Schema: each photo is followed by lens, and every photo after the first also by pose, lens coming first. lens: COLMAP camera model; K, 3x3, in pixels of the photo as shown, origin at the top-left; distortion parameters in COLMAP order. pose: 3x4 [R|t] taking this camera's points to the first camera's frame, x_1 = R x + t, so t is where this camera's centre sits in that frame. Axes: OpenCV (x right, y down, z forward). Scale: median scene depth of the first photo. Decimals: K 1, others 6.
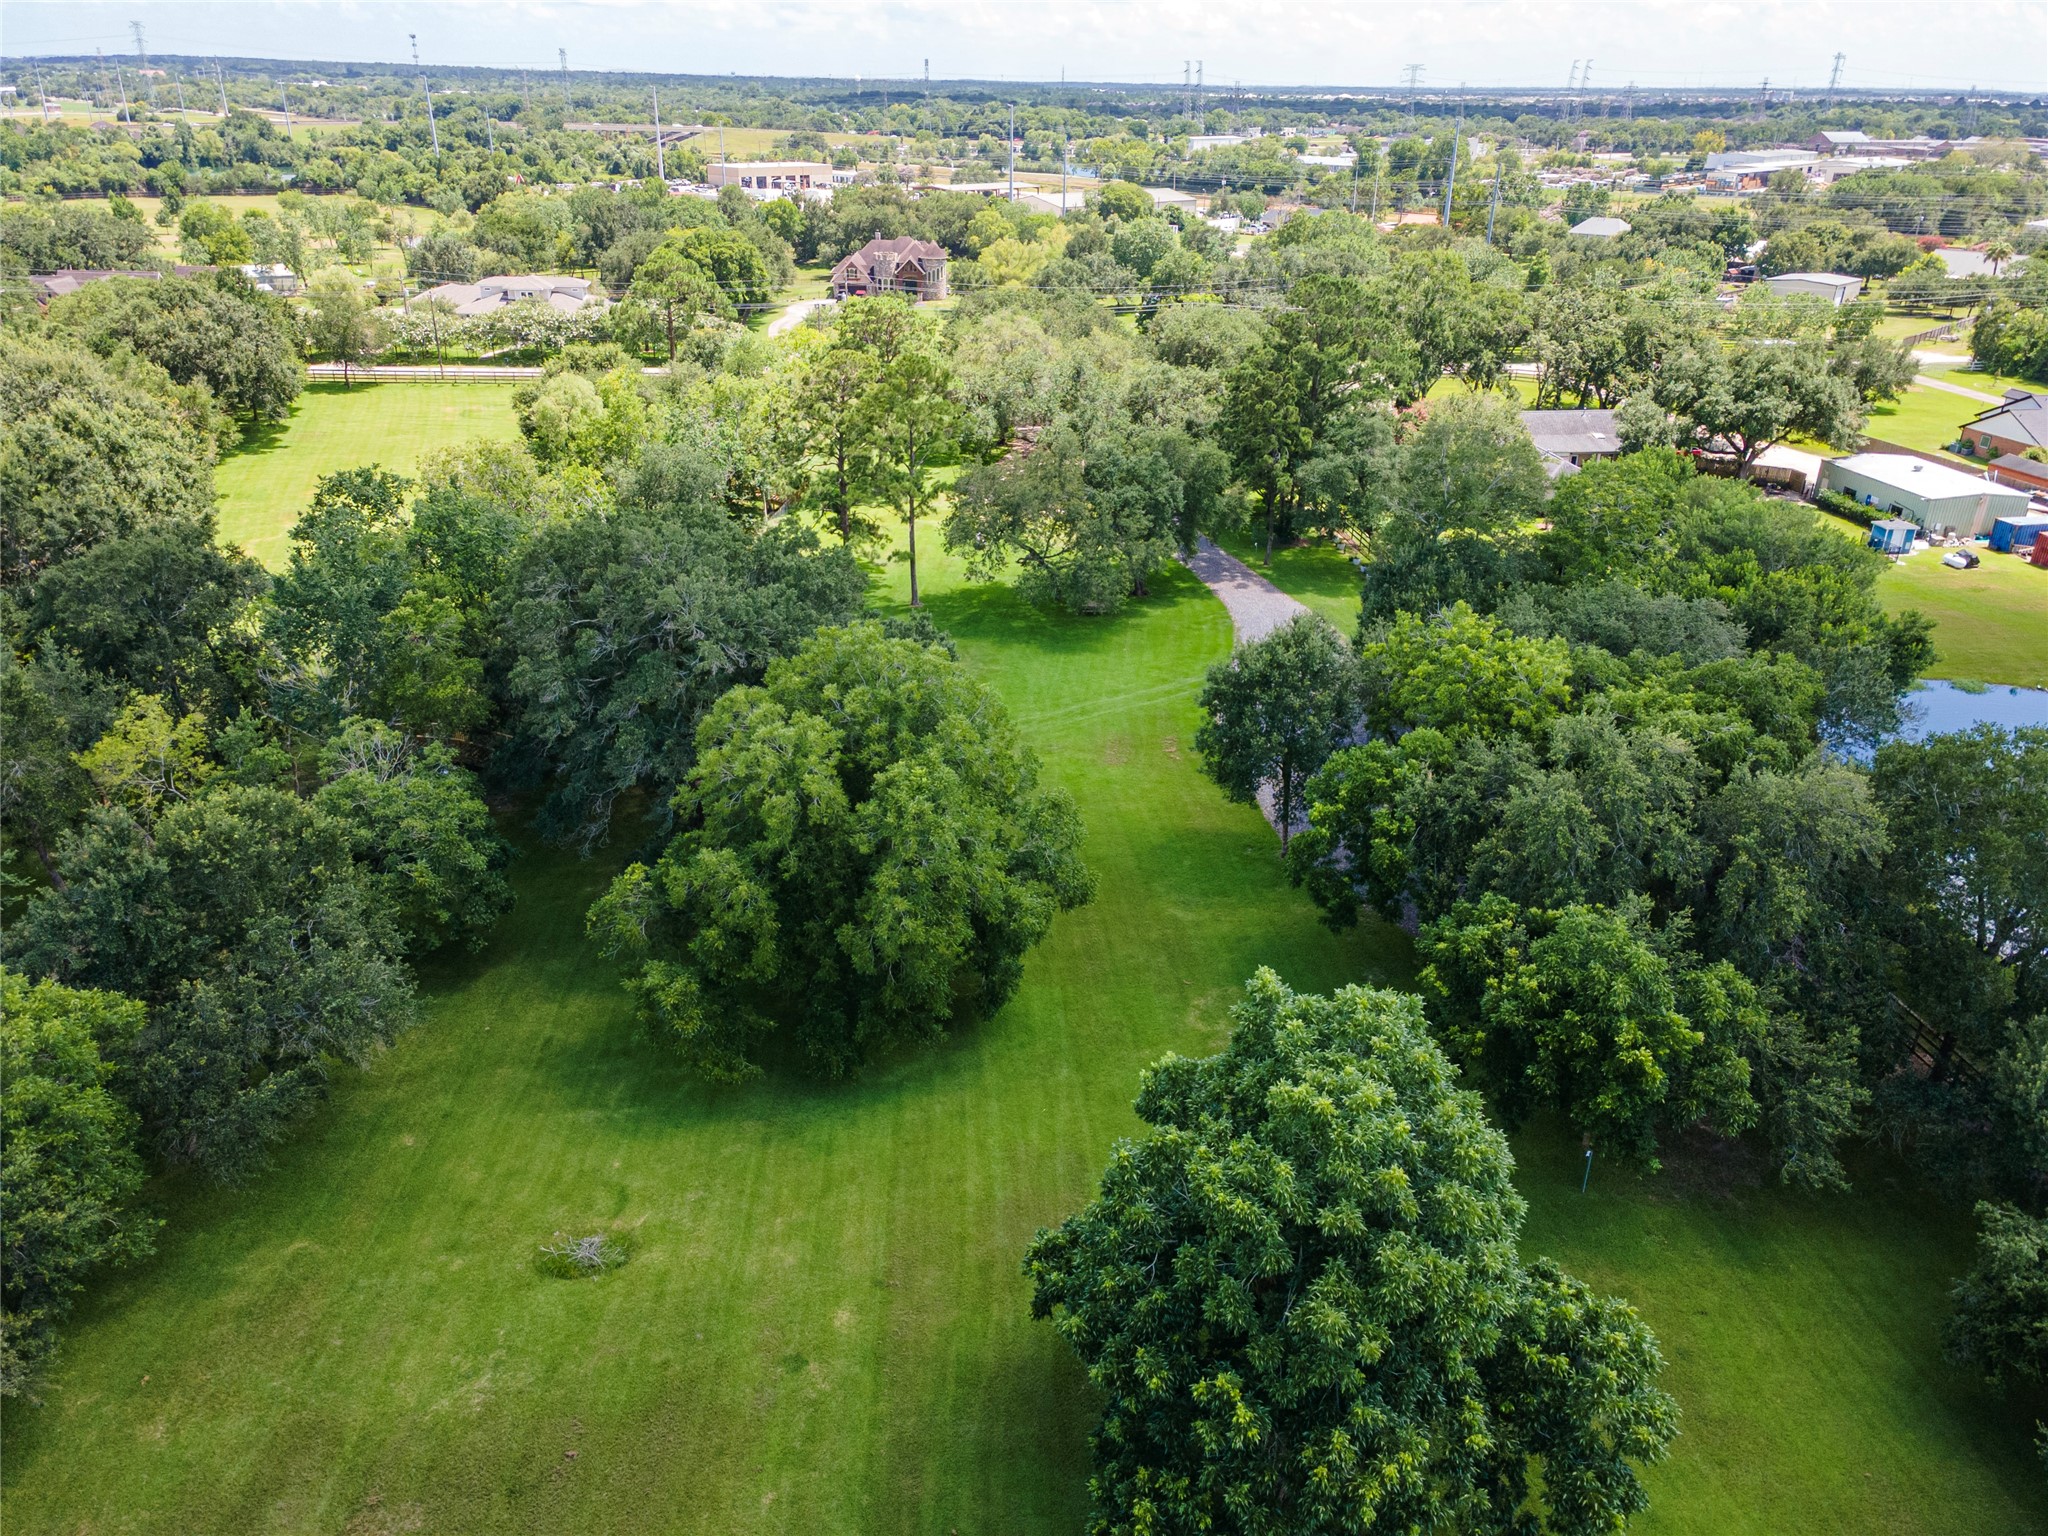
lens RADIAL K [[1456.0, 0, 1024.4], [0, 1456.0, 767.1], [0, 0, 1]] dist [0.035139, 0.004299]
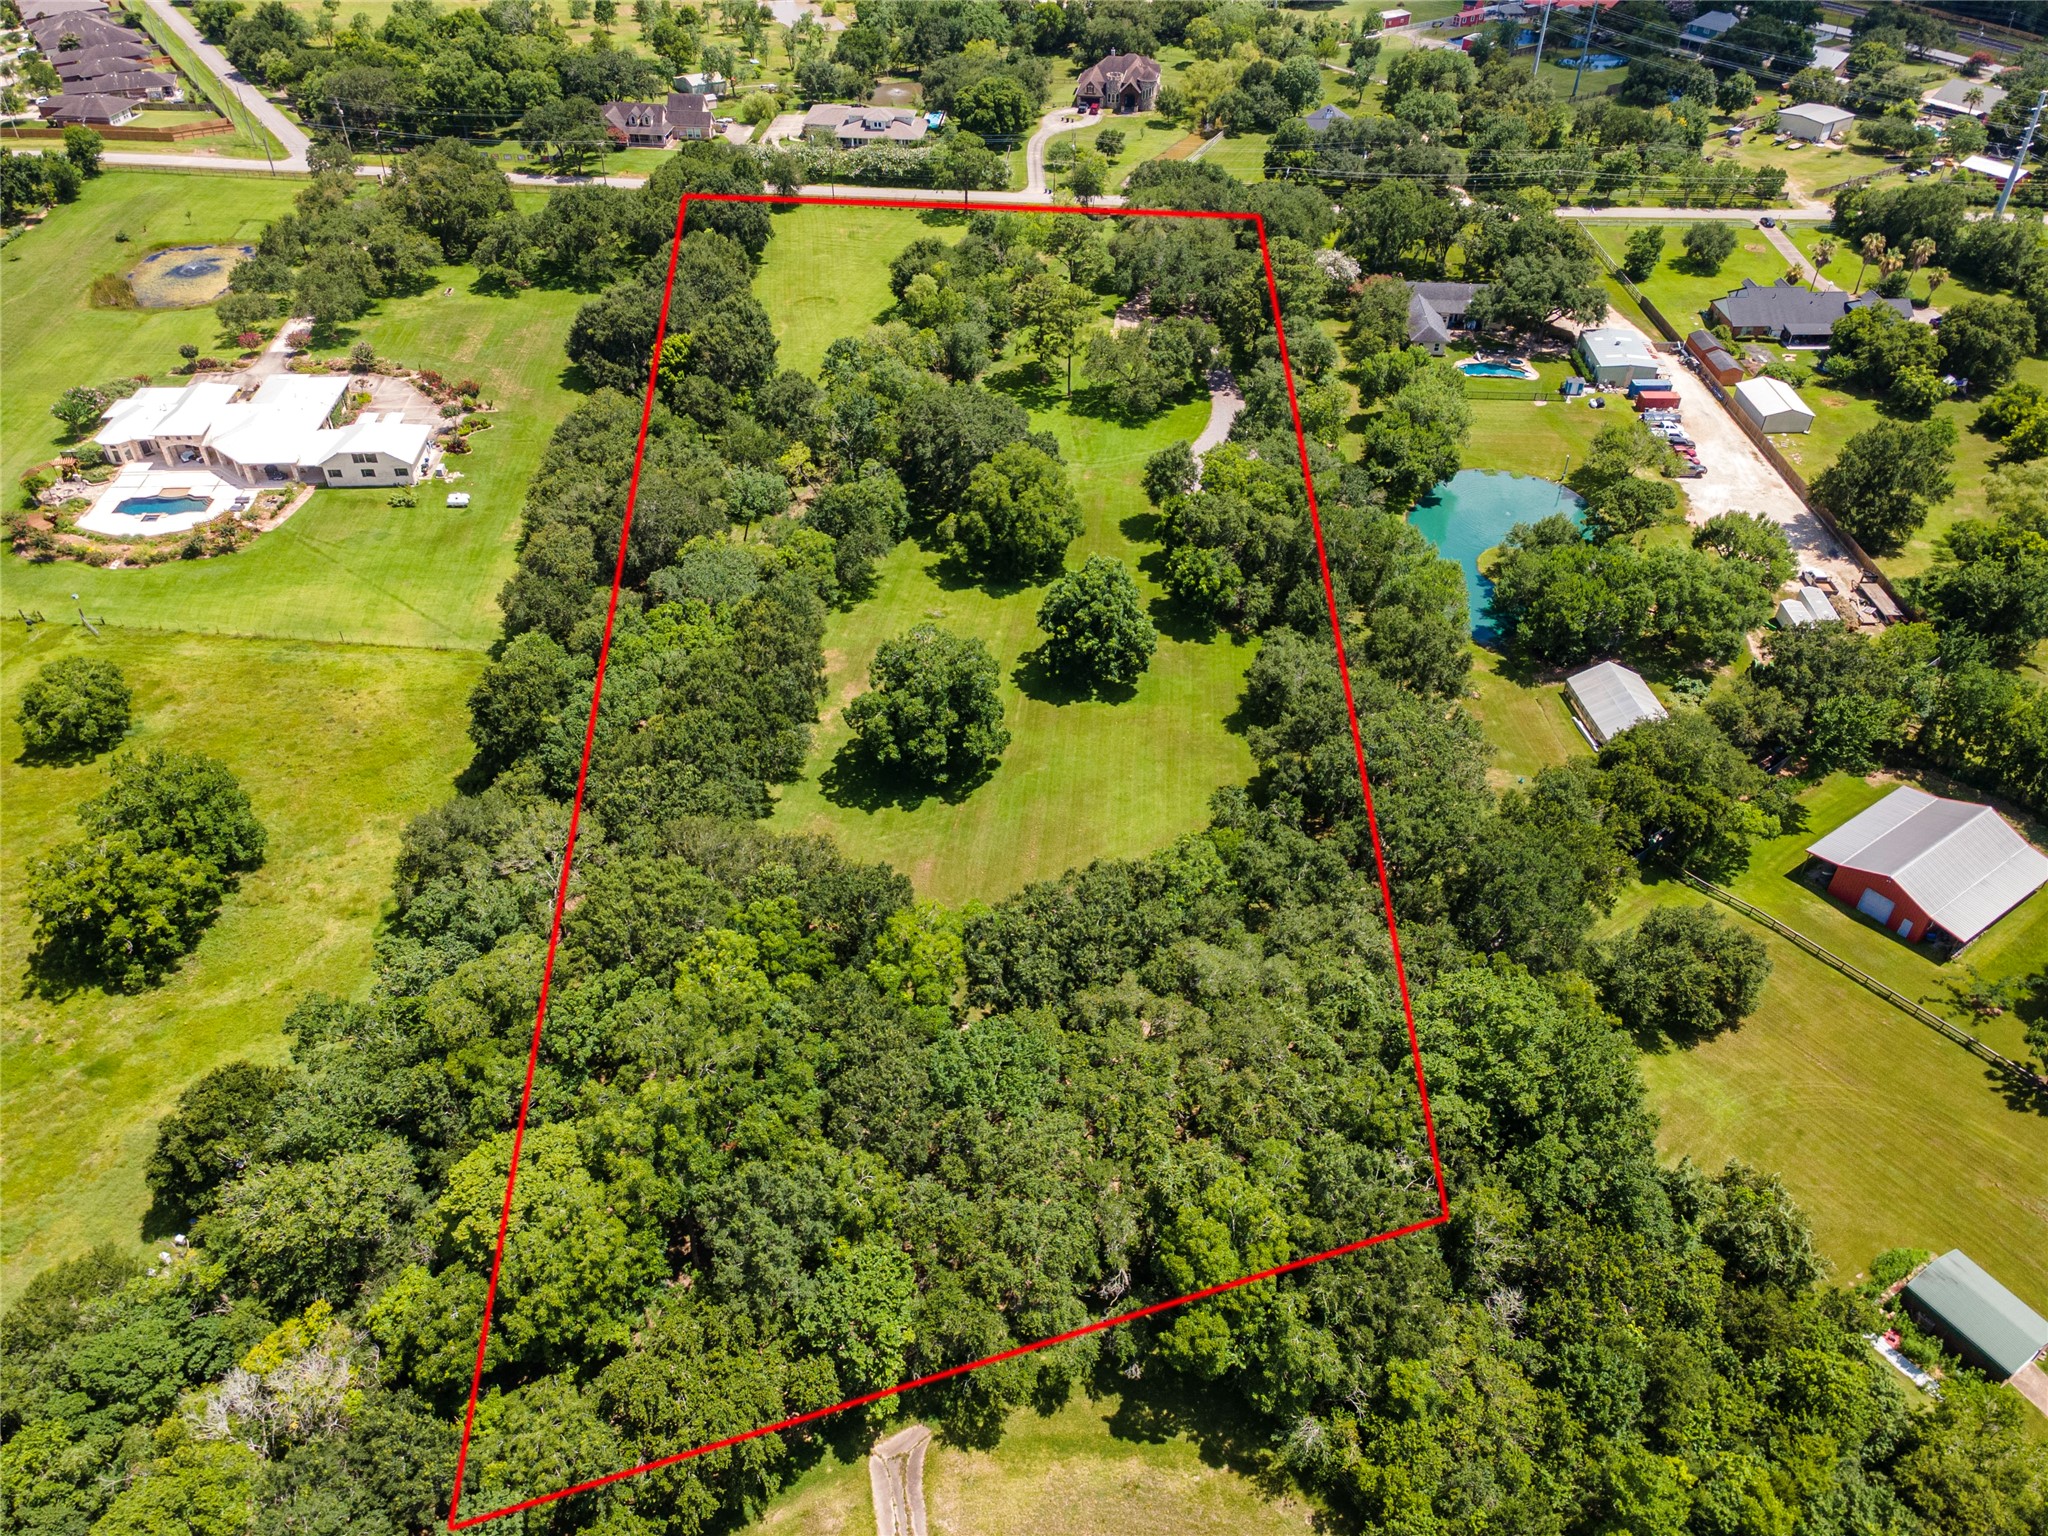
lens RADIAL K [[1456.0, 0, 1024.7], [0, 1456.0, 768.4], [0, 0, 1]] dist [0.035139, 0.004299]
pose [[0.982013, 0.109926, -0.153514, 0.497980], [-0.068823, 0.965508, 0.251113, -0.228382], [0.175822, -0.236031, 0.955707, -2.394367]]
